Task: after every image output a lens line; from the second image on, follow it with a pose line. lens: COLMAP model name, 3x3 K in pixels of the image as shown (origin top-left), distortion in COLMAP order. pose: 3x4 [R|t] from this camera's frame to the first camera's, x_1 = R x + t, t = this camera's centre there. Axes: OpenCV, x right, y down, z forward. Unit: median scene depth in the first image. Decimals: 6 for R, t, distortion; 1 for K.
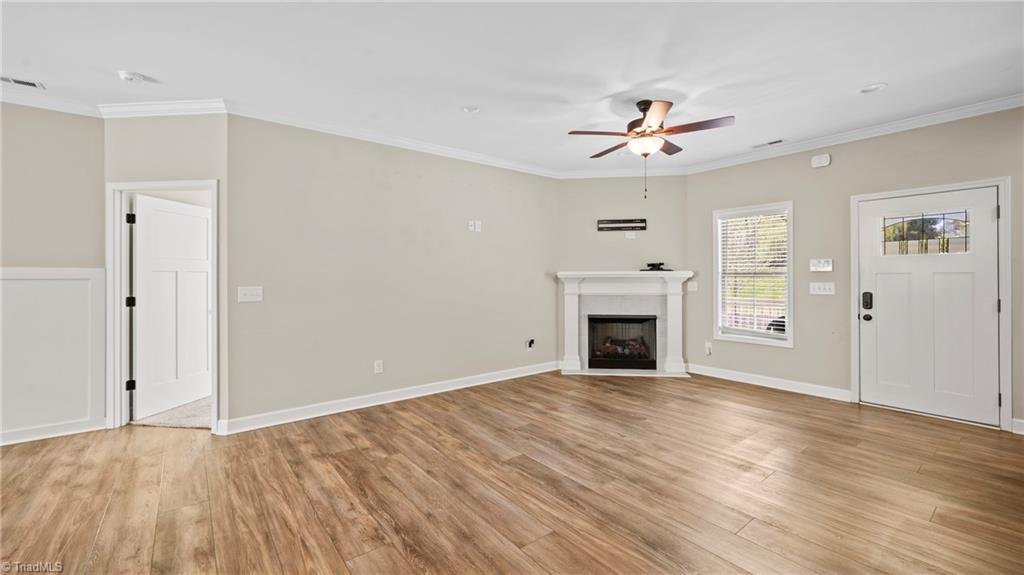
lens RADIAL K [[413.7, 0, 510.8], [0, 413.7, 274.4], [0, 0, 1]] dist [-0.000411, 0.001126]
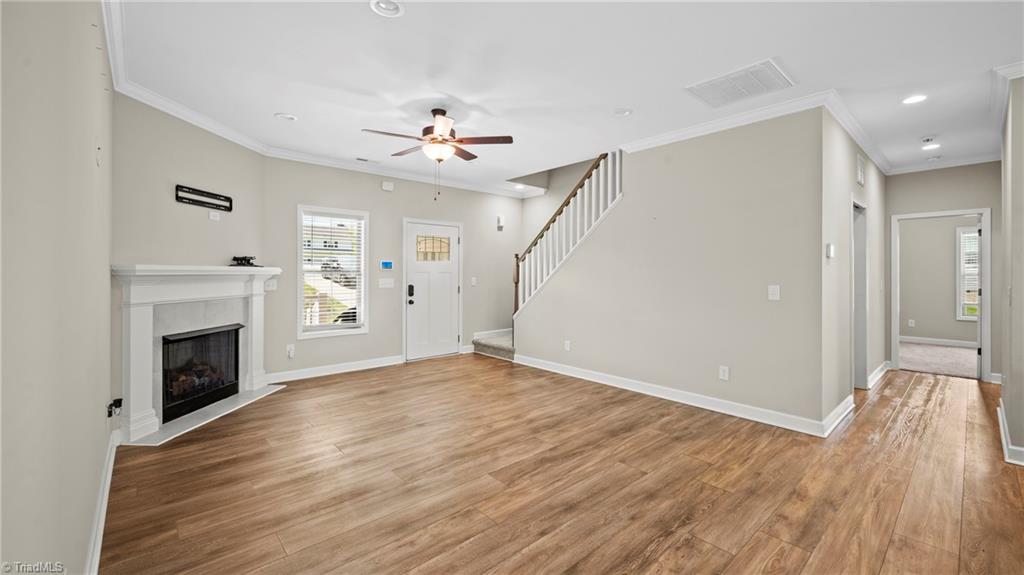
lens RADIAL K [[413.7, 0, 513.4], [0, 413.7, 269.9], [0, 0, 1]] dist [-0.000411, 0.001126]
pose [[-0.062428, 0.012279, 0.997974, -0.709343], [-0.008059, 0.999886, -0.012807, 0.006330], [-0.998017, -0.008843, -0.062322, 0.823222]]
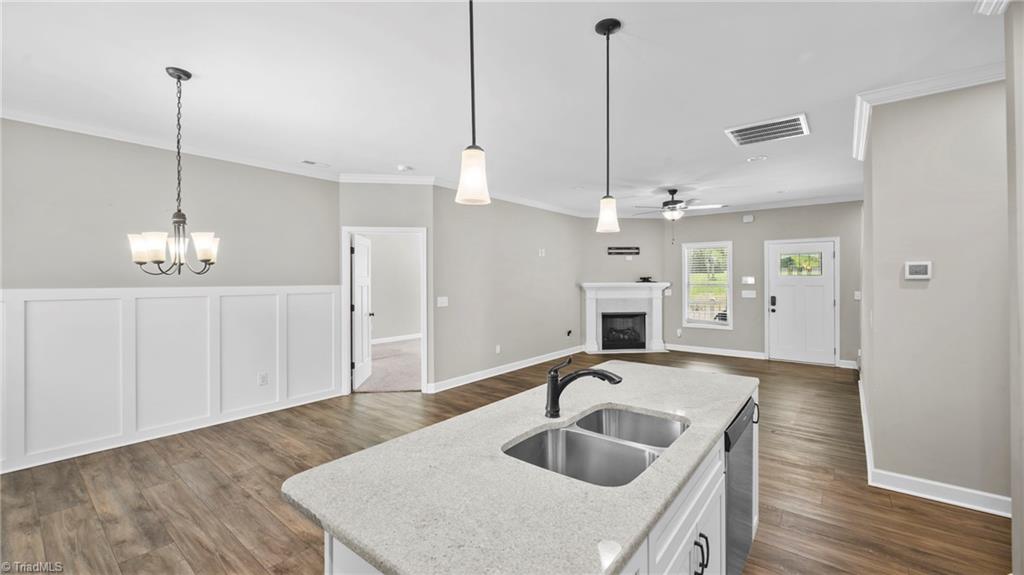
lens RADIAL K [[413.7, 0, 509.4], [0, 413.7, 277.1], [0, 0, 1]] dist [-0.000411, 0.001126]
pose [[0.975682, 0.000319, 0.219191, -0.697153], [-0.000796, 0.999998, 0.002089, -0.045994], [-0.219190, -0.002212, 0.975680, -0.530298]]
